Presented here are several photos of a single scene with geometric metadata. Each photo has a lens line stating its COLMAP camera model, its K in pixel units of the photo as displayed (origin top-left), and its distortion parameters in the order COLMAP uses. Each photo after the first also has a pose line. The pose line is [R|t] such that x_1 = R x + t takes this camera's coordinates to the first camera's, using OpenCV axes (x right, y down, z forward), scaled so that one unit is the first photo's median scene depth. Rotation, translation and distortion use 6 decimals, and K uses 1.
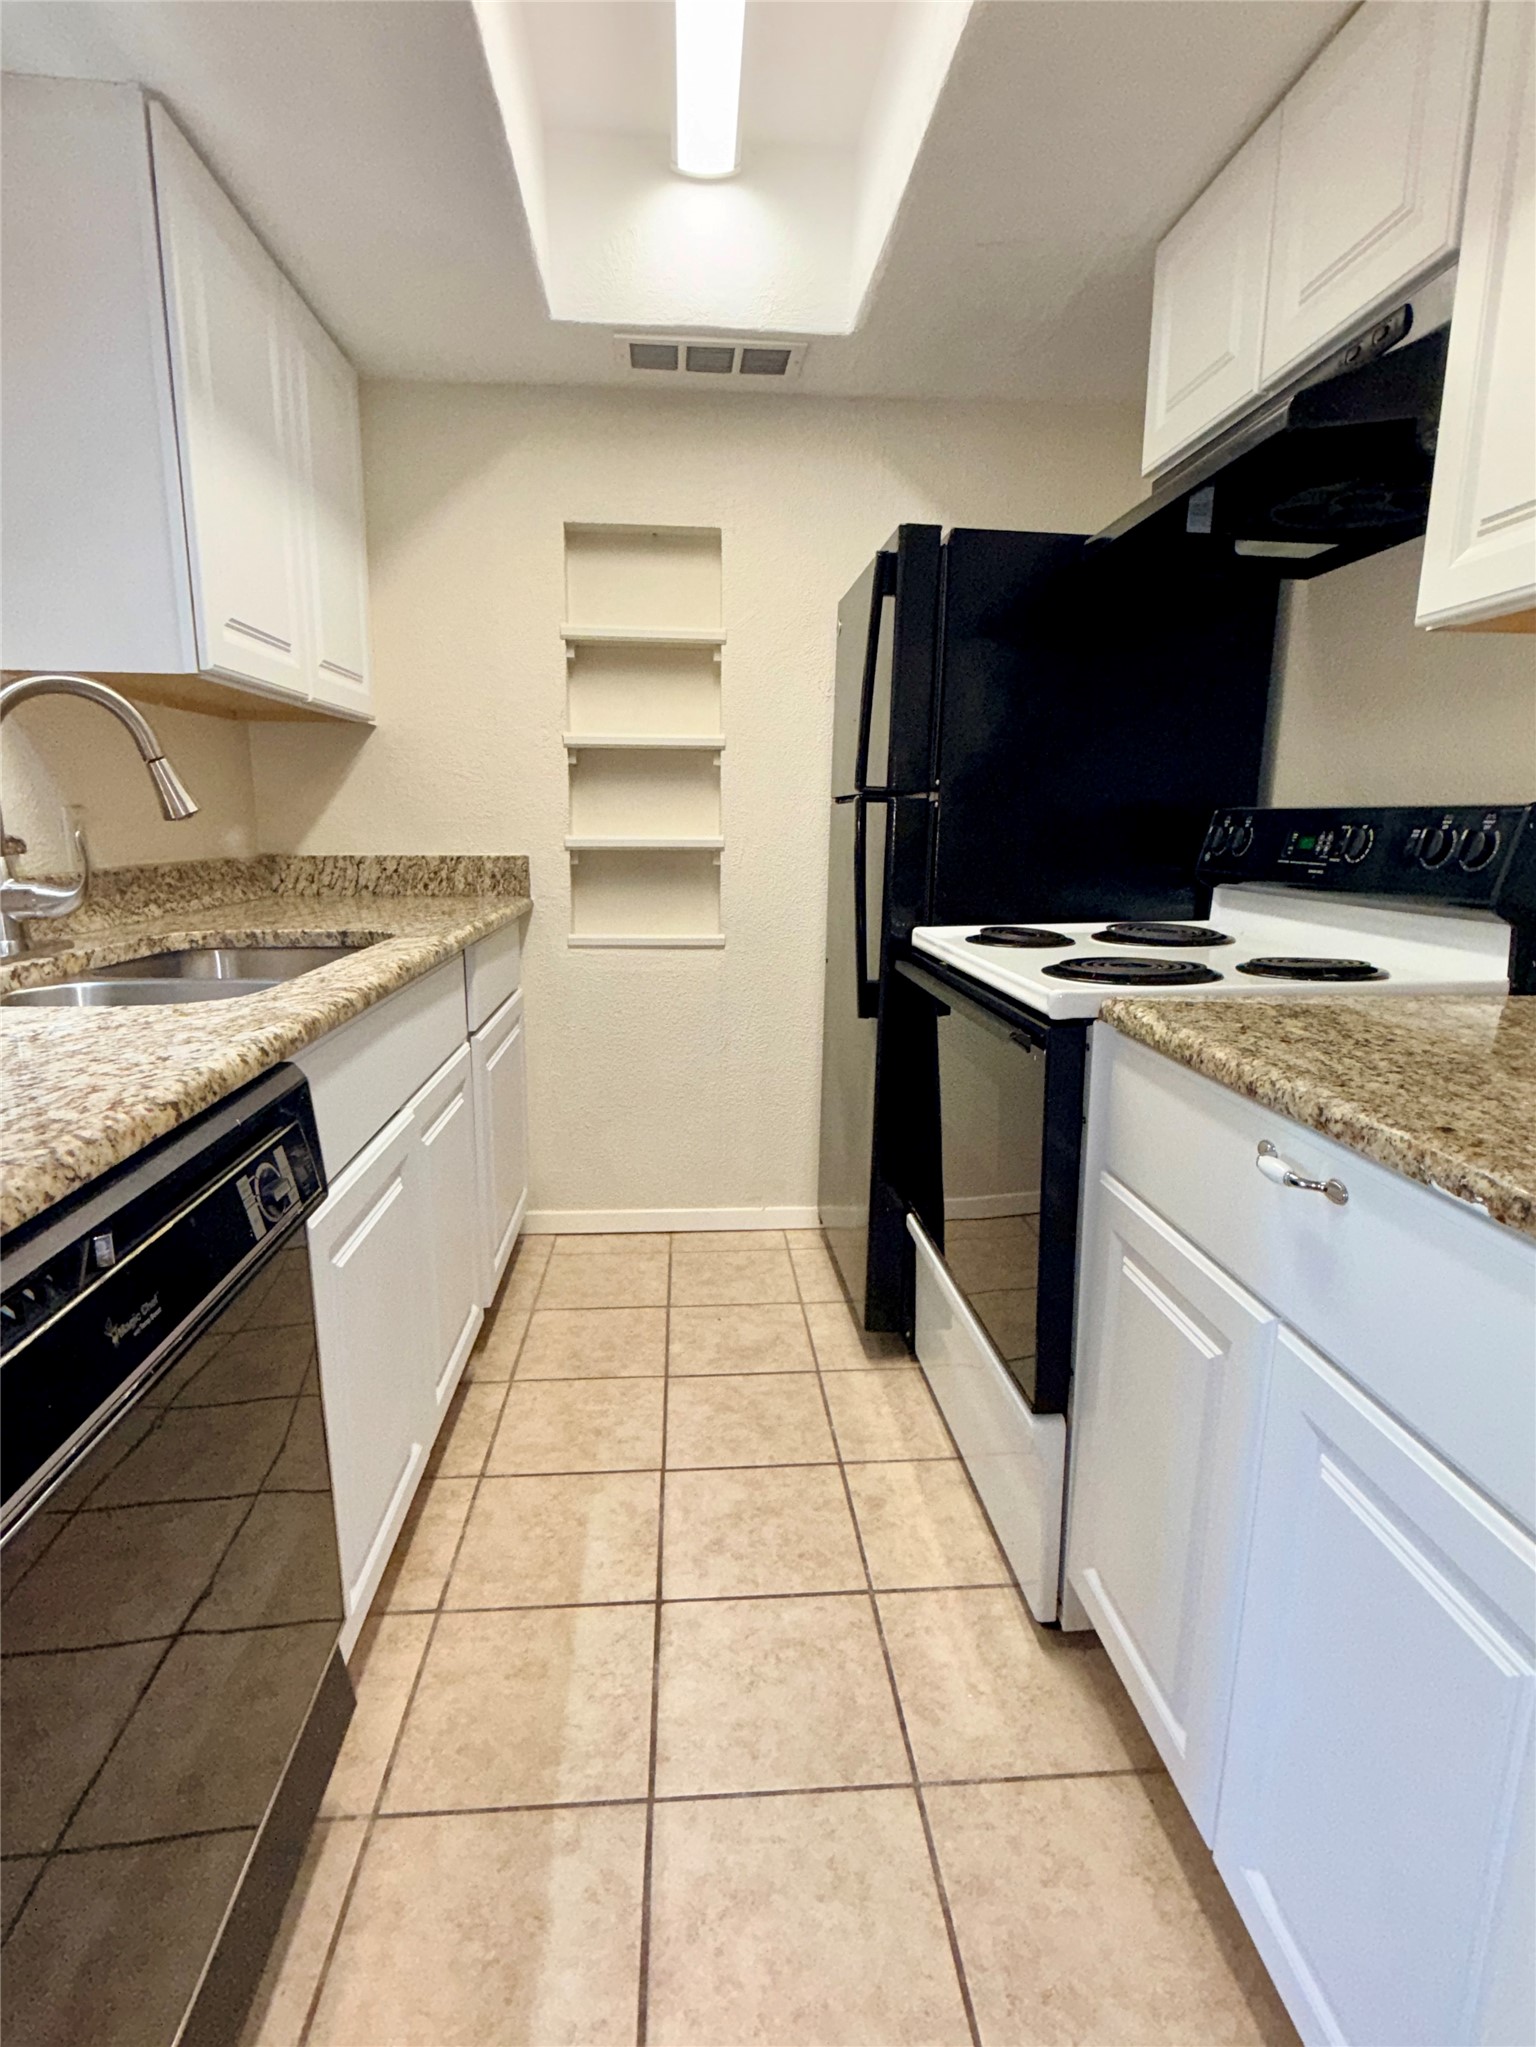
lens RADIAL K [[971.5, 0, 754.8], [0, 971.5, 1012.1], [0, 0, 1]] dist [0.003741, -0.000089]
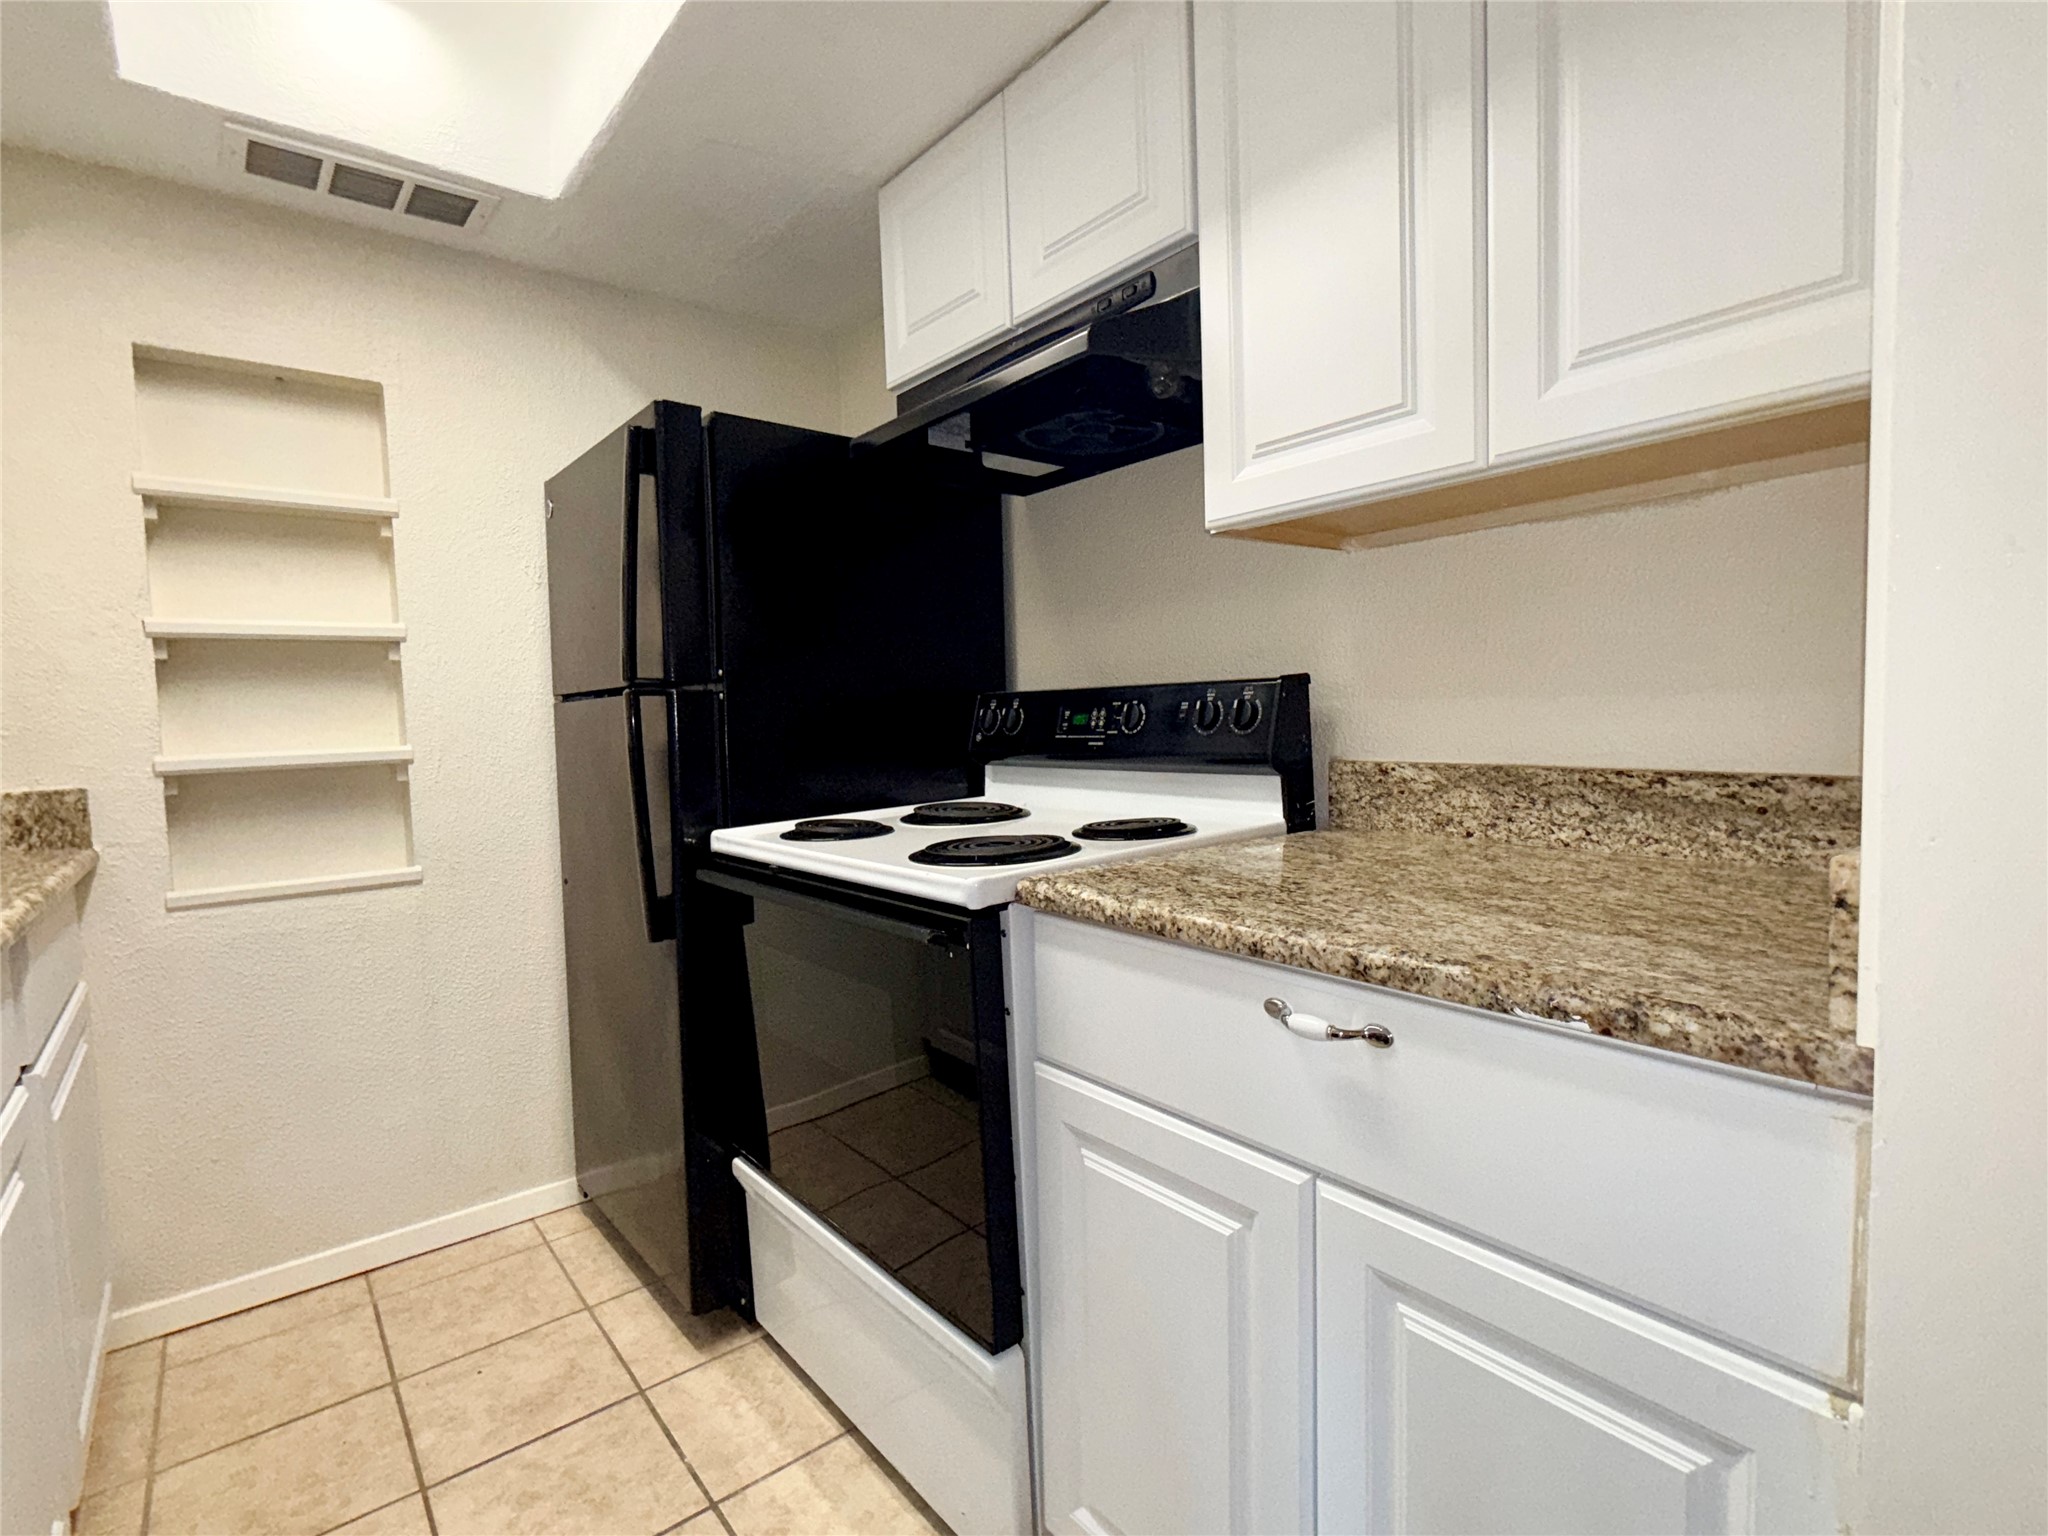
lens RADIAL K [[972.0, 0, 1038.5], [0, 972.0, 774.8], [0, 0, 1]] dist [0.003741, -0.000089]
pose [[0.834178, -0.072534, 0.546705, -0.074029], [0.144800, 0.985340, -0.090210, -0.014155], [-0.532147, 0.154414, 0.832452, 0.088140]]
